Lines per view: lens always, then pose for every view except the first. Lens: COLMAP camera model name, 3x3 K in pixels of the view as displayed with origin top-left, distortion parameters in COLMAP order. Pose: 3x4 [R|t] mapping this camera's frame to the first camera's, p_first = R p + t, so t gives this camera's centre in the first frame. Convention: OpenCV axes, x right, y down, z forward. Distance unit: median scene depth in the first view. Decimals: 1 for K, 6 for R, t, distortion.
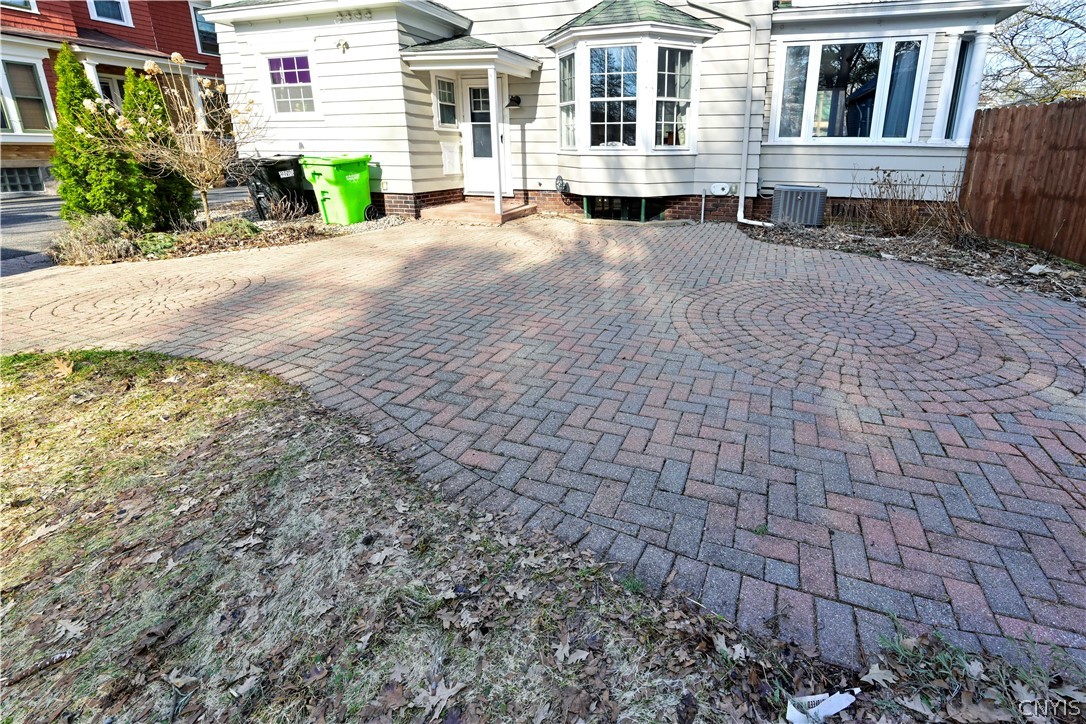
lens RADIAL K [[516.5, 0, 545.8], [0, 516.5, 291.7], [0, 0, 1]] dist [-0.001849, 0.000184]
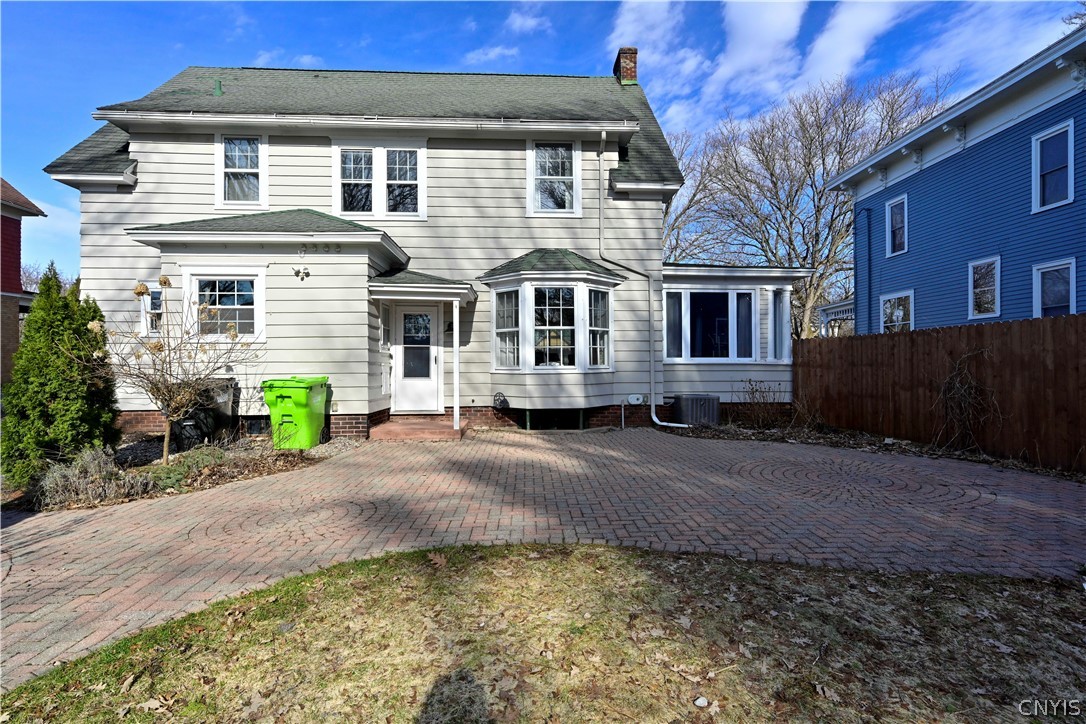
lens RADIAL K [[546.0, 0, 543.0], [0, 546.0, 362.0], [0, 0, 1]] dist [0.000067, 0.000891]
pose [[0.927828, -0.006511, 0.372951, -0.364573], [0.109022, 0.960921, -0.254451, 0.019092], [-0.356720, 0.276747, 0.892279, -0.089021]]
